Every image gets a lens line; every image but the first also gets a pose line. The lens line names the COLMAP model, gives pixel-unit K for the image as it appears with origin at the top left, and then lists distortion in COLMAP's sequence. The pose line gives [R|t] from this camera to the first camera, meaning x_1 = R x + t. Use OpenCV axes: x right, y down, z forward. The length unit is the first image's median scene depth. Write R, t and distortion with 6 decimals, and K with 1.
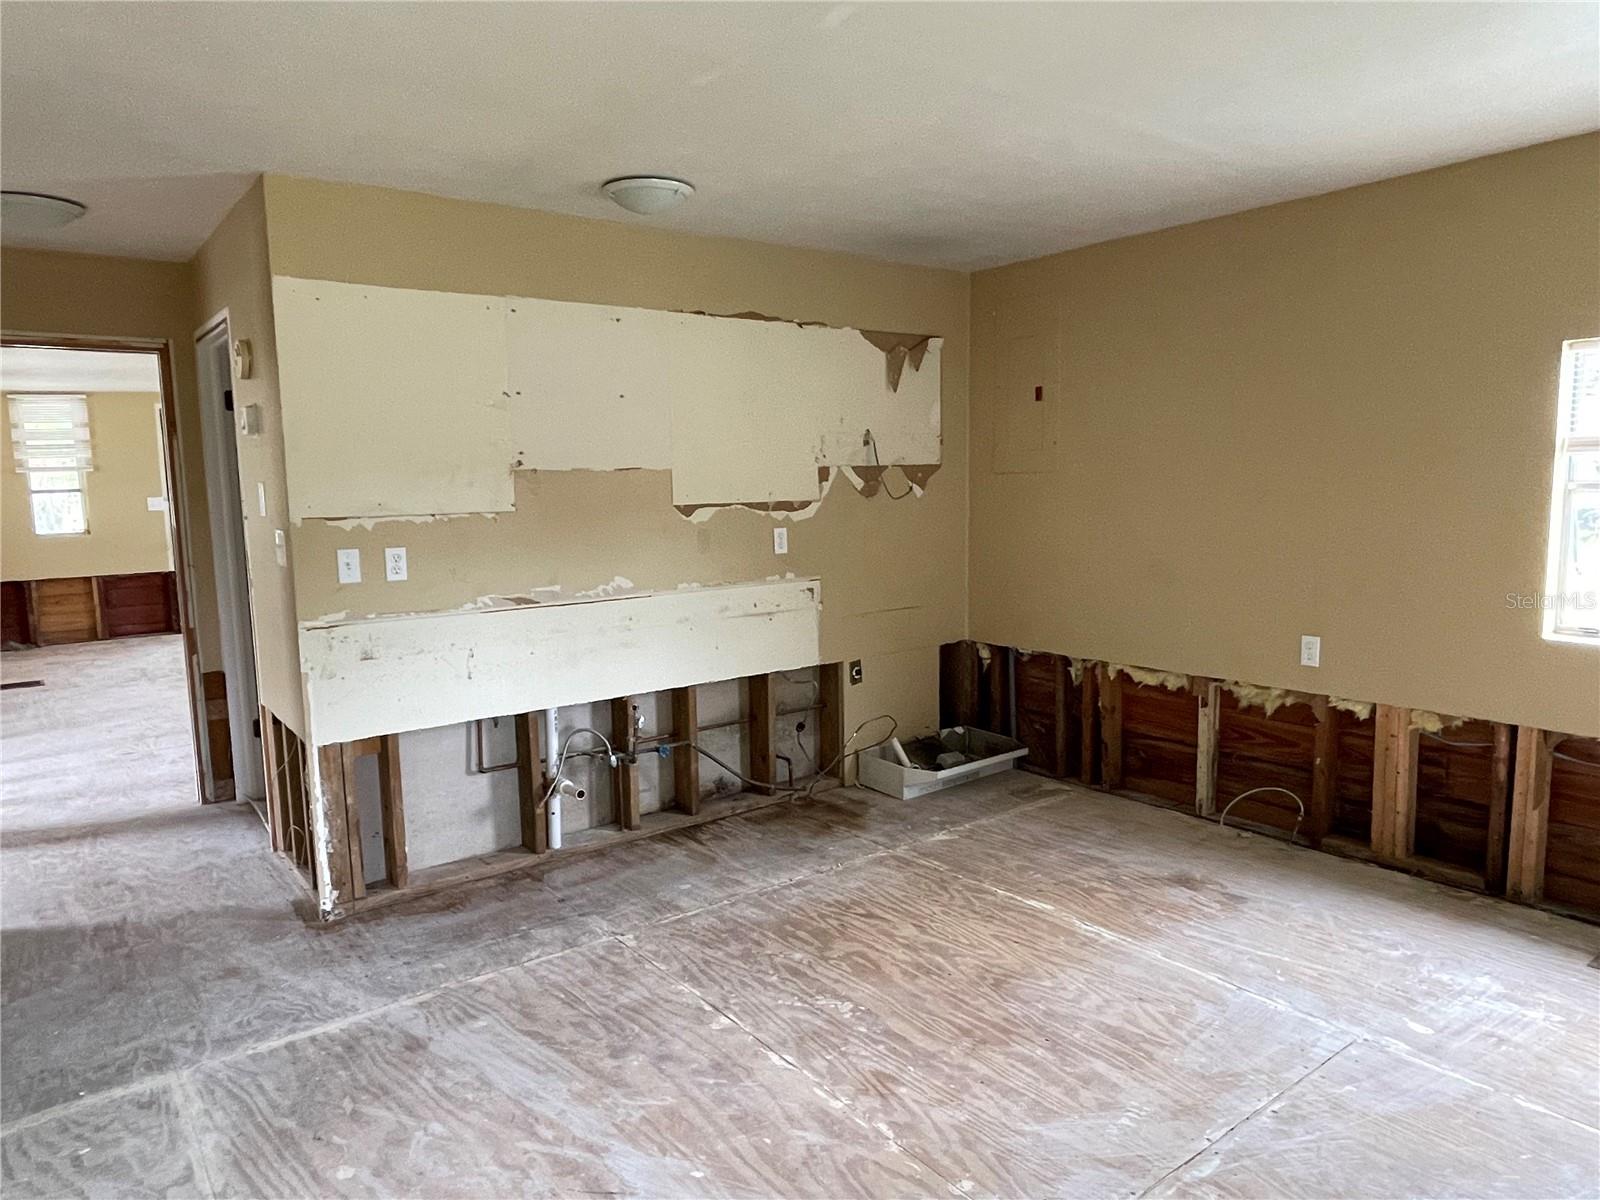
lens RADIAL K [[1028.2, 0, 797.1], [0, 1028.2, 605.2], [0, 0, 1]] dist [0.002519, -0.017434]
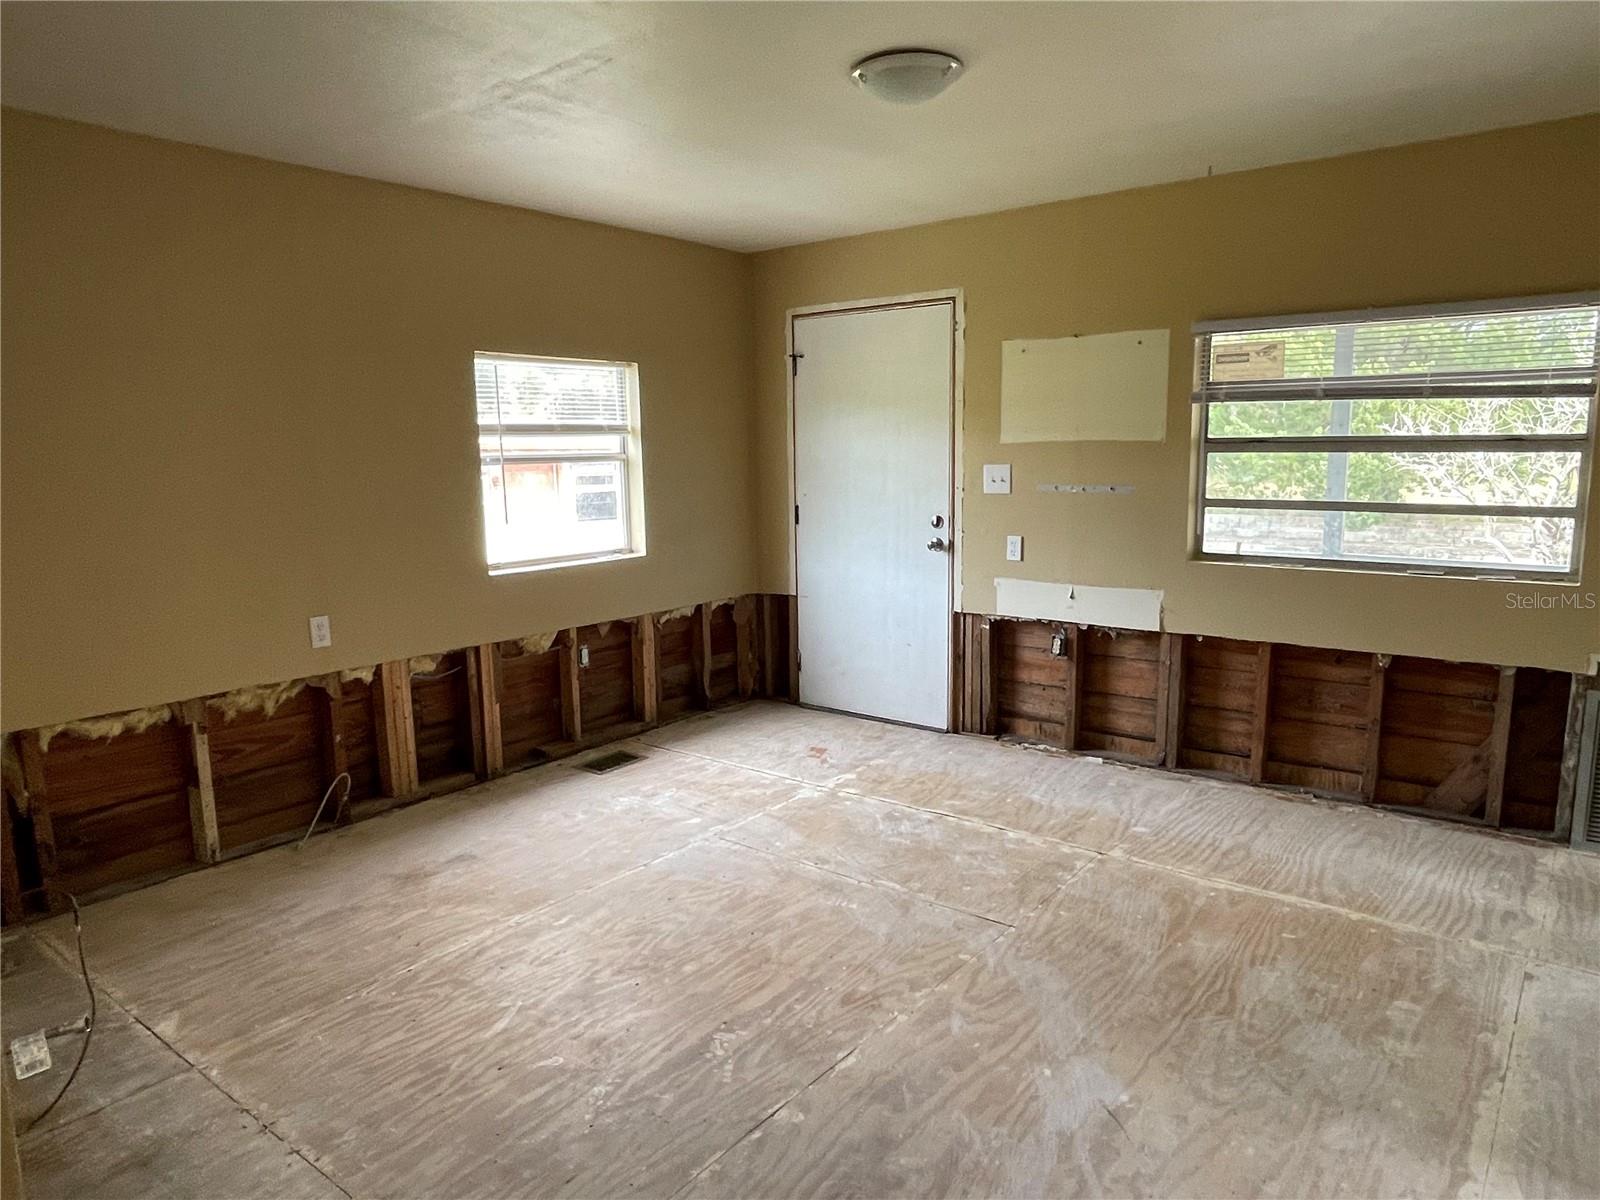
lens RADIAL K [[1028.2, 0, 797.1], [0, 1028.2, 605.2], [0, 0, 1]] dist [0.002519, -0.017434]
pose [[-0.251230, -0.125090, 0.959810, -0.628792], [0.139872, 0.976514, 0.163878, -0.087801], [-0.957768, 0.175422, -0.227833, 0.879186]]
